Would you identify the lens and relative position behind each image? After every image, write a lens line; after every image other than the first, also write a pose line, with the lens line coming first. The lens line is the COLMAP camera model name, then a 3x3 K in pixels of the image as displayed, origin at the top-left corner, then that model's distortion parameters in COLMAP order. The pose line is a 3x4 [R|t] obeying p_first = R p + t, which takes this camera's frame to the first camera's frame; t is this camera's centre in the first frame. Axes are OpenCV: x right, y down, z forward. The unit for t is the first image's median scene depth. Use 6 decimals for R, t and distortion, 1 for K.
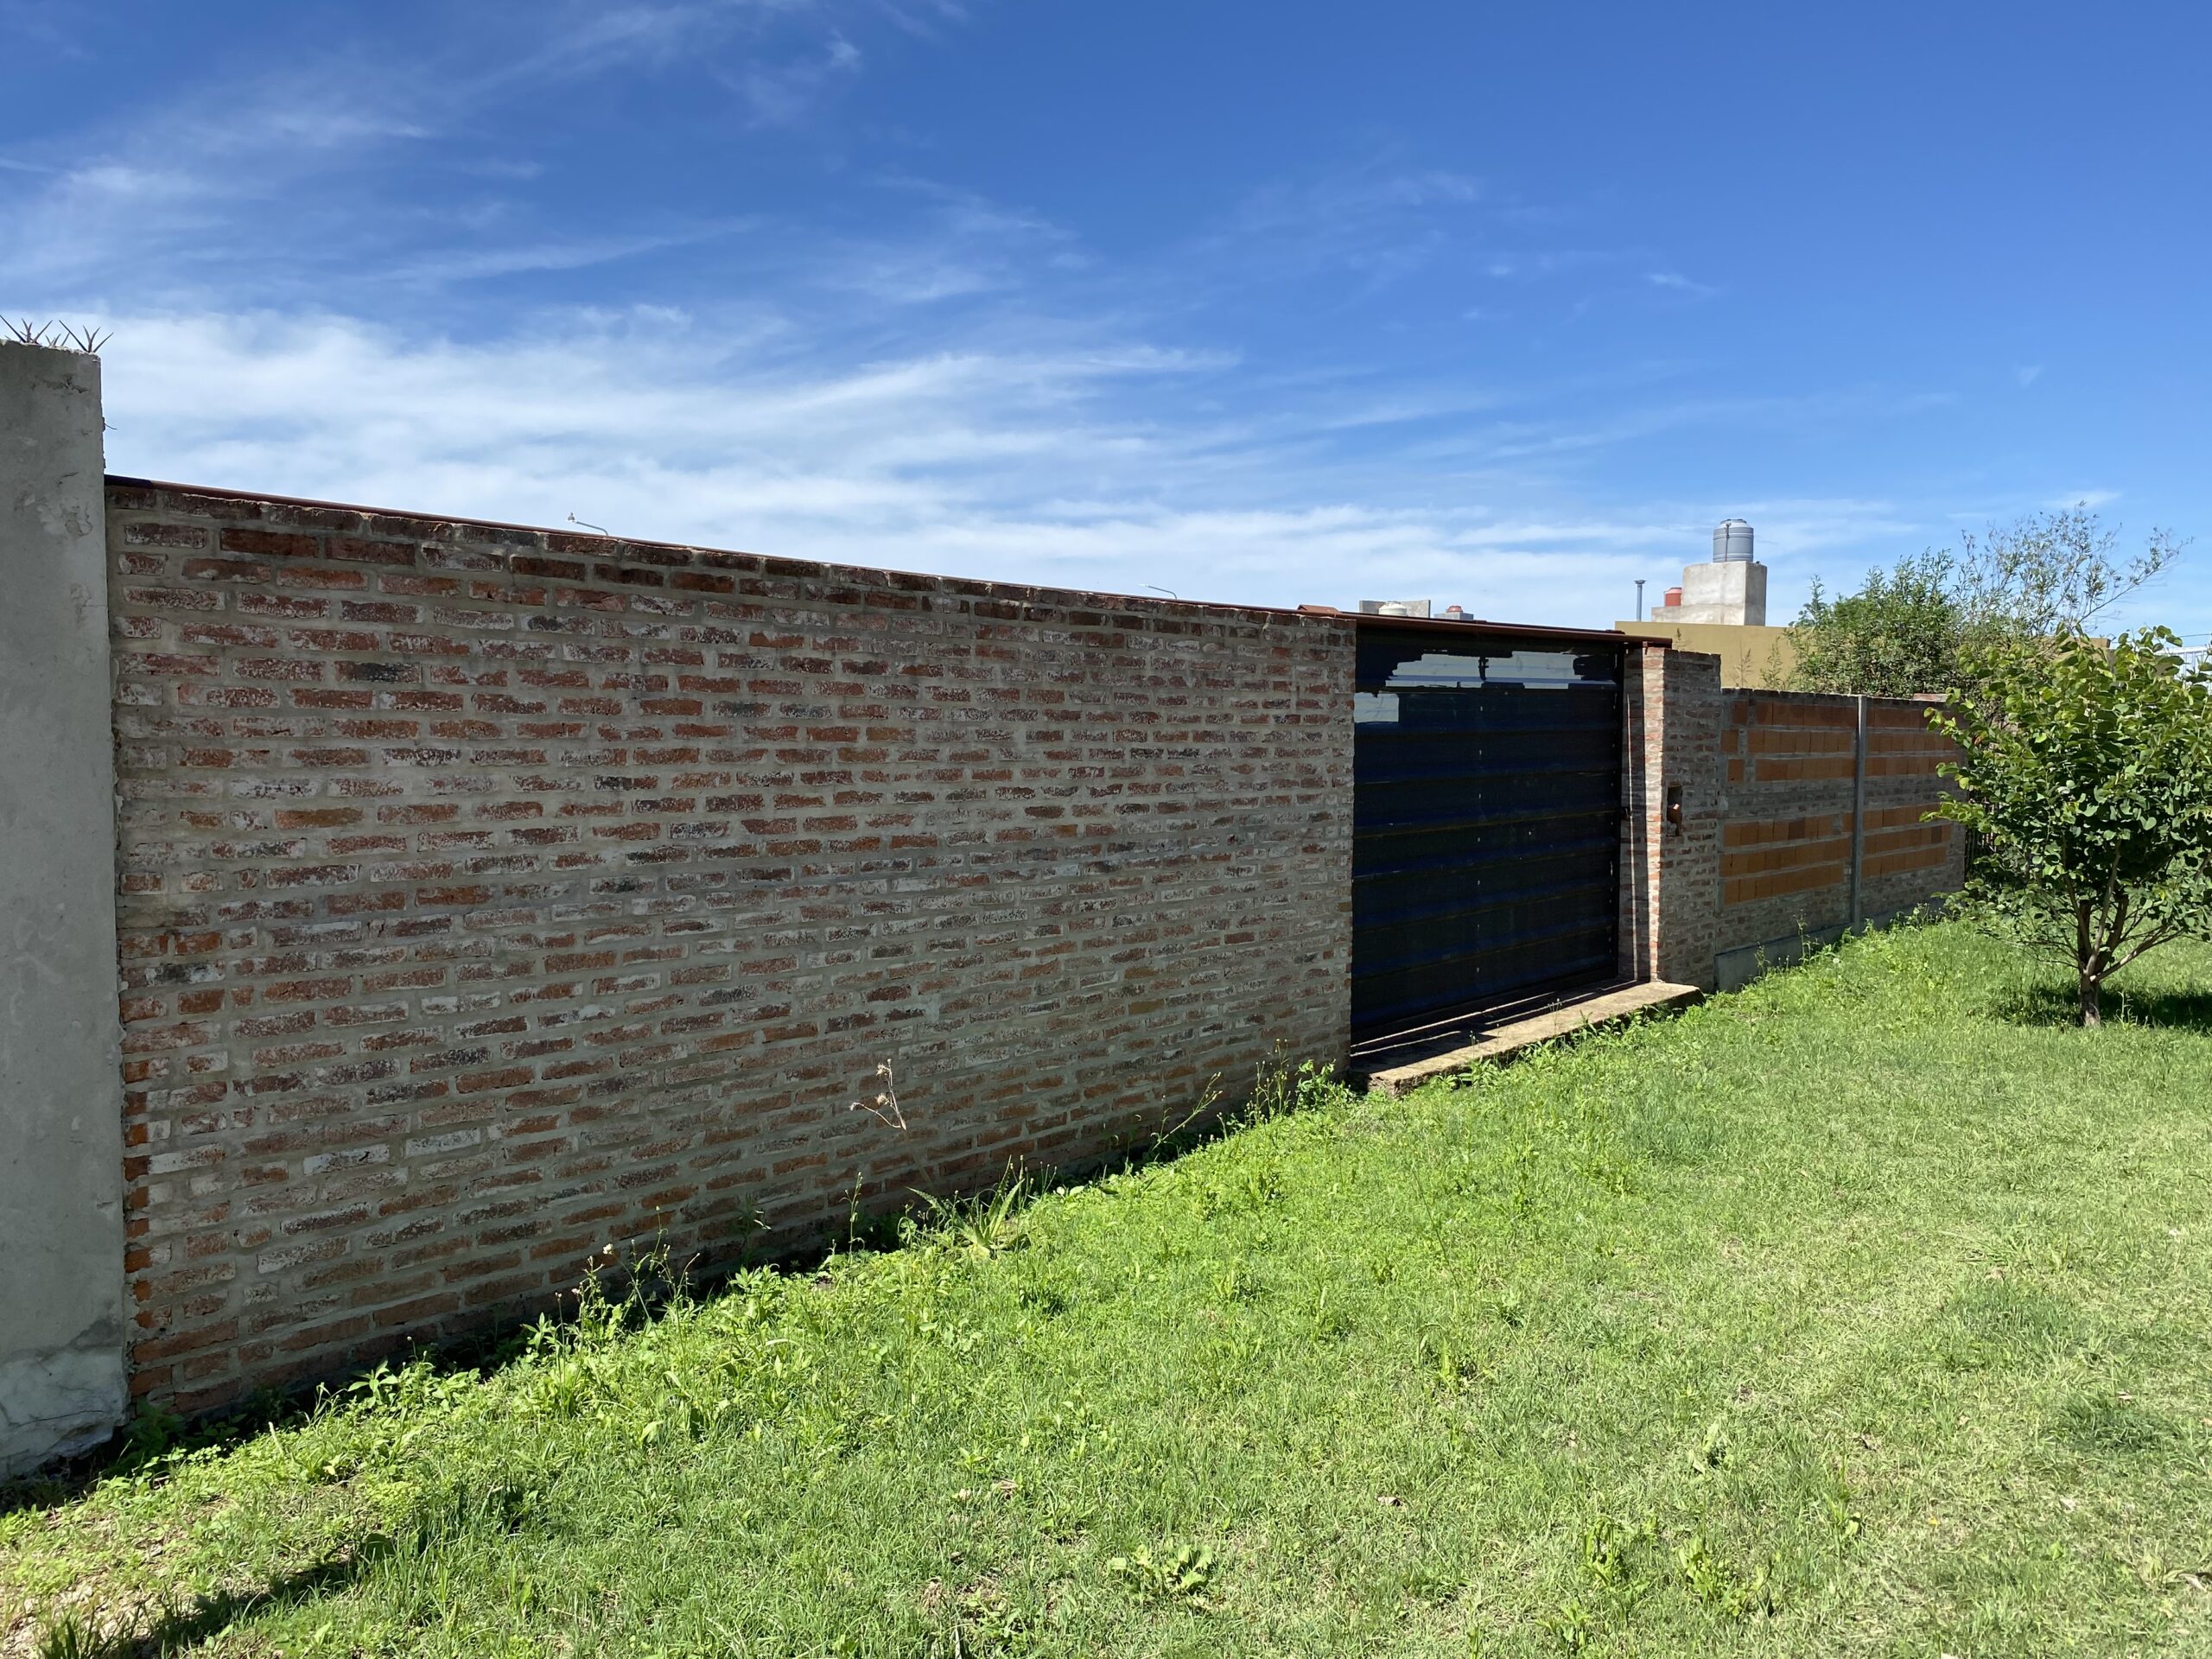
lens RADIAL K [[1683.9, 0, 1111.7], [0, 1683.9, 809.3], [0, 0, 1]] dist [0.047621, -0.063588]
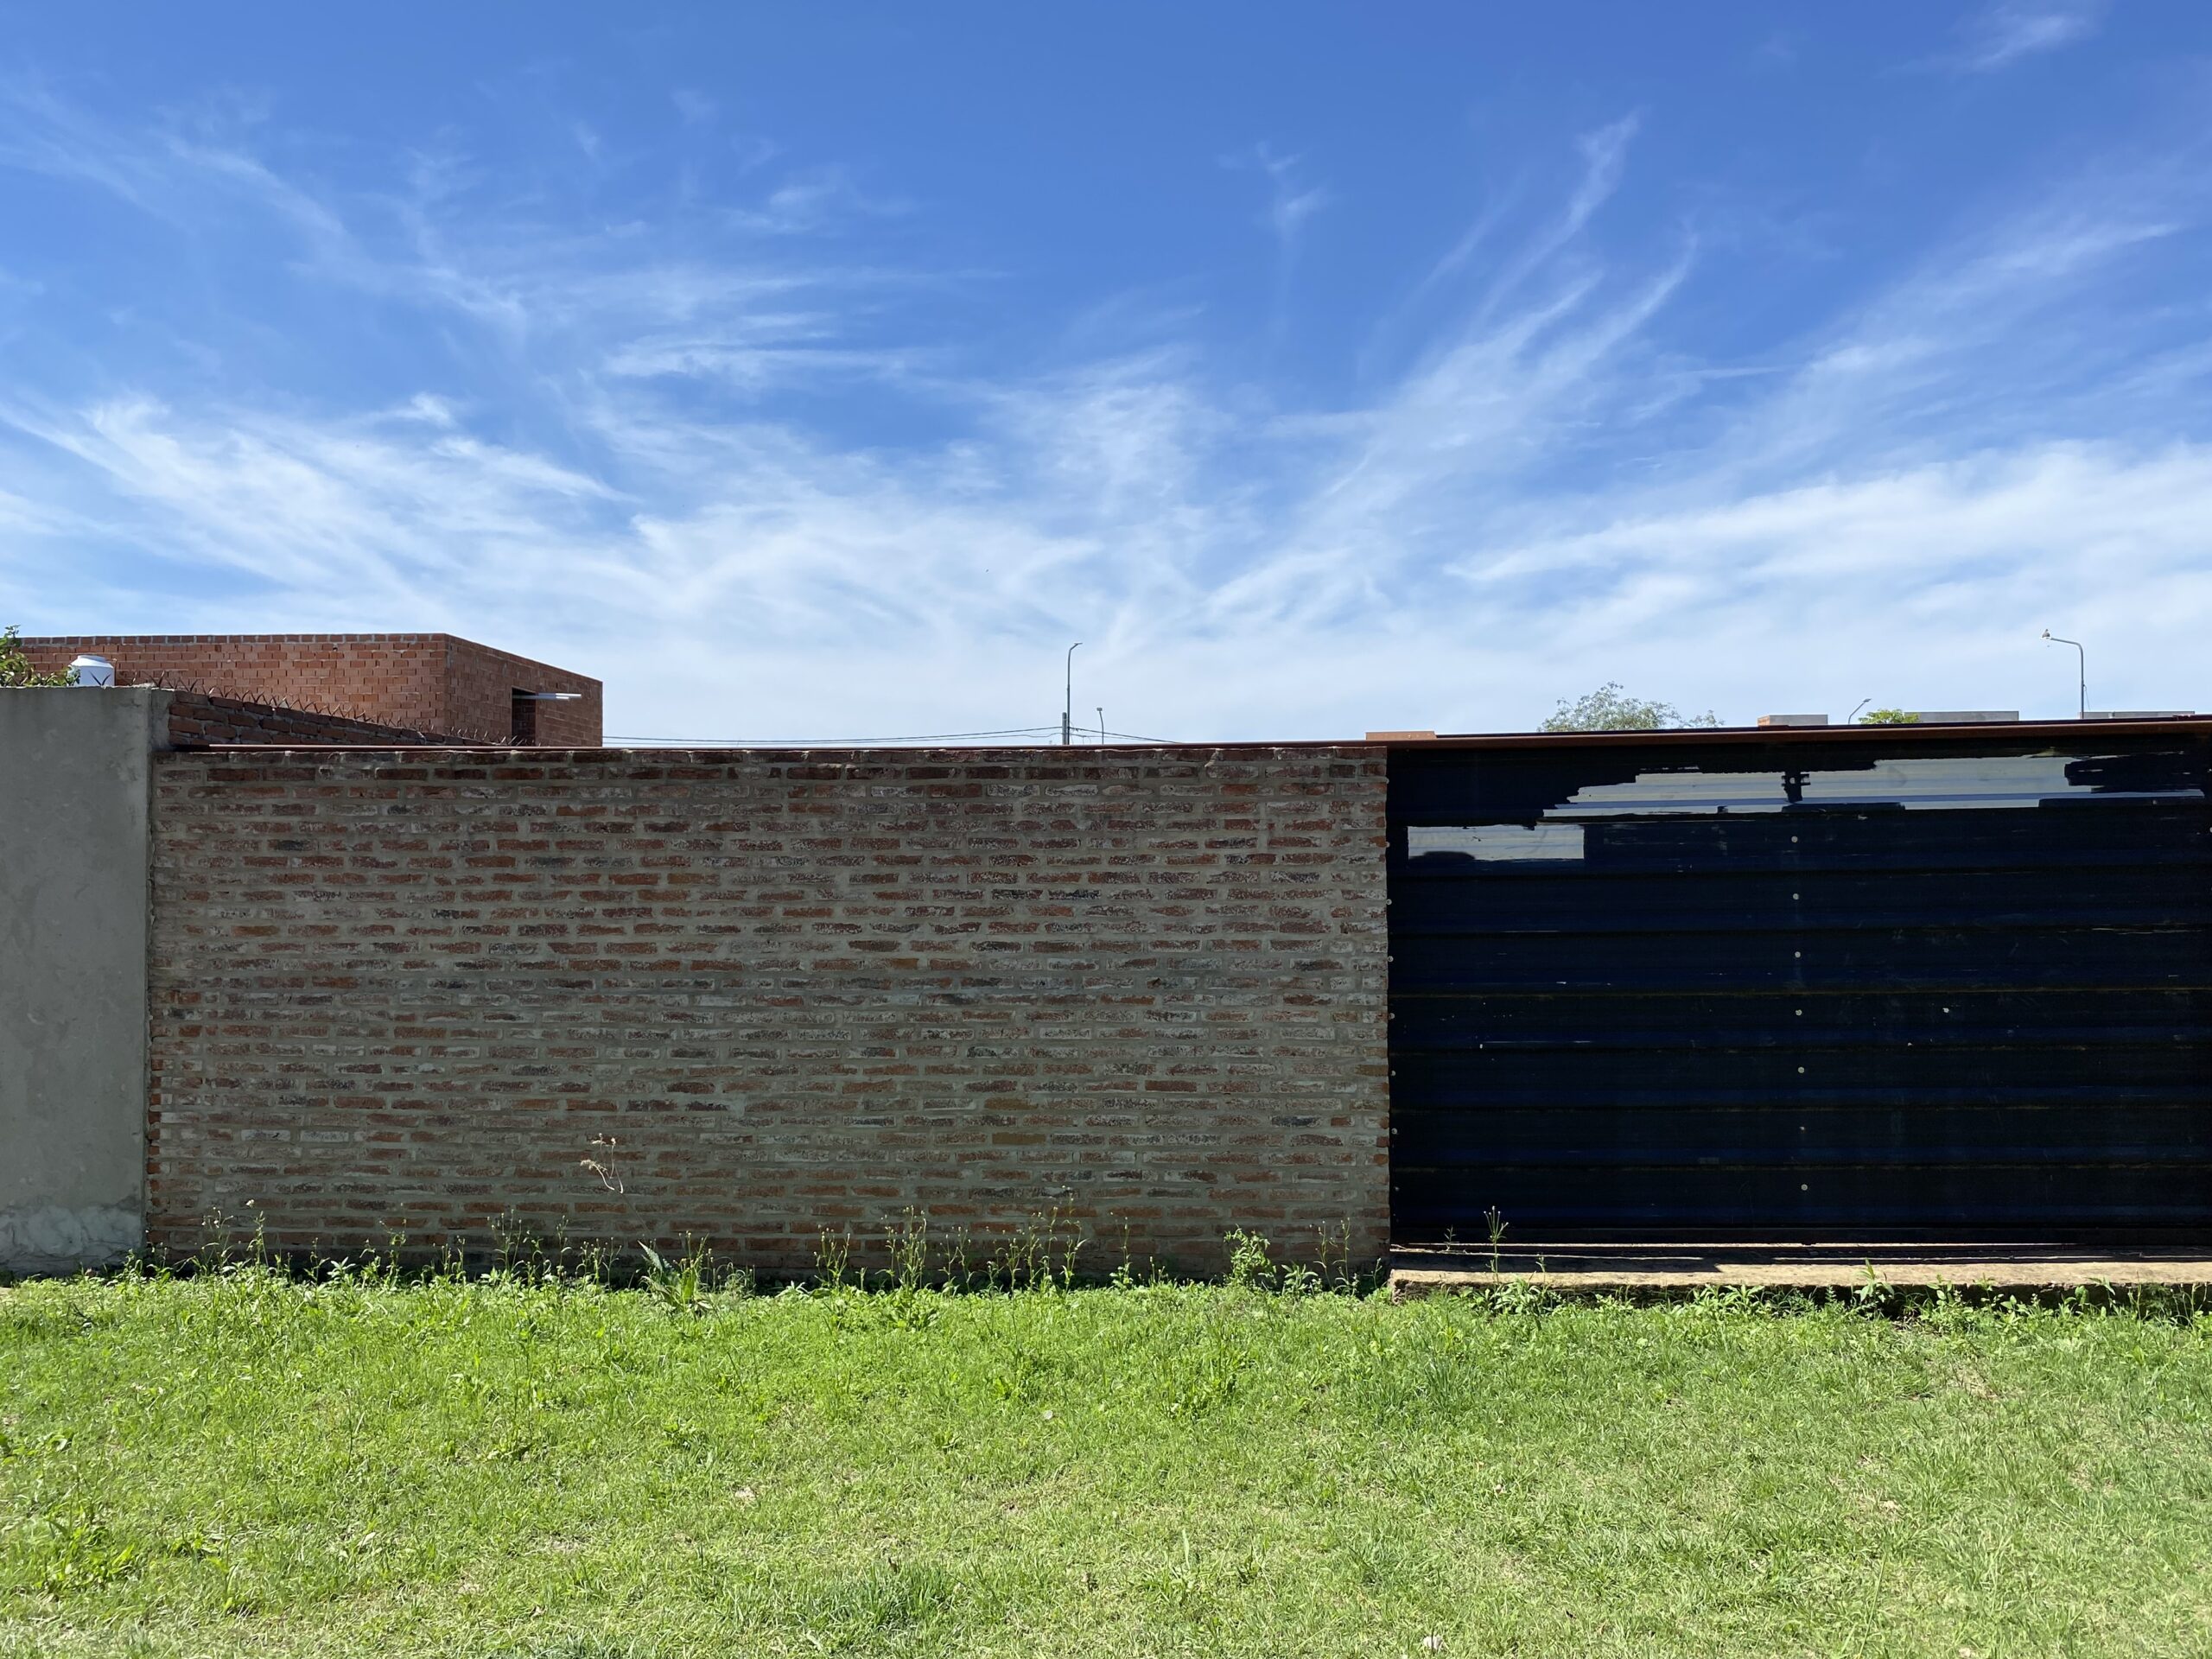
lens RADIAL K [[1683.9, 0, 1213.5], [0, 1683.9, 827.8], [0, 0, 1]] dist [0.047621, -0.063588]
pose [[0.594674, -0.037913, -0.803072, 1.155785], [-0.029903, 0.997153, -0.069219, -0.006979], [0.803411, 0.065176, 0.591848, 0.582104]]
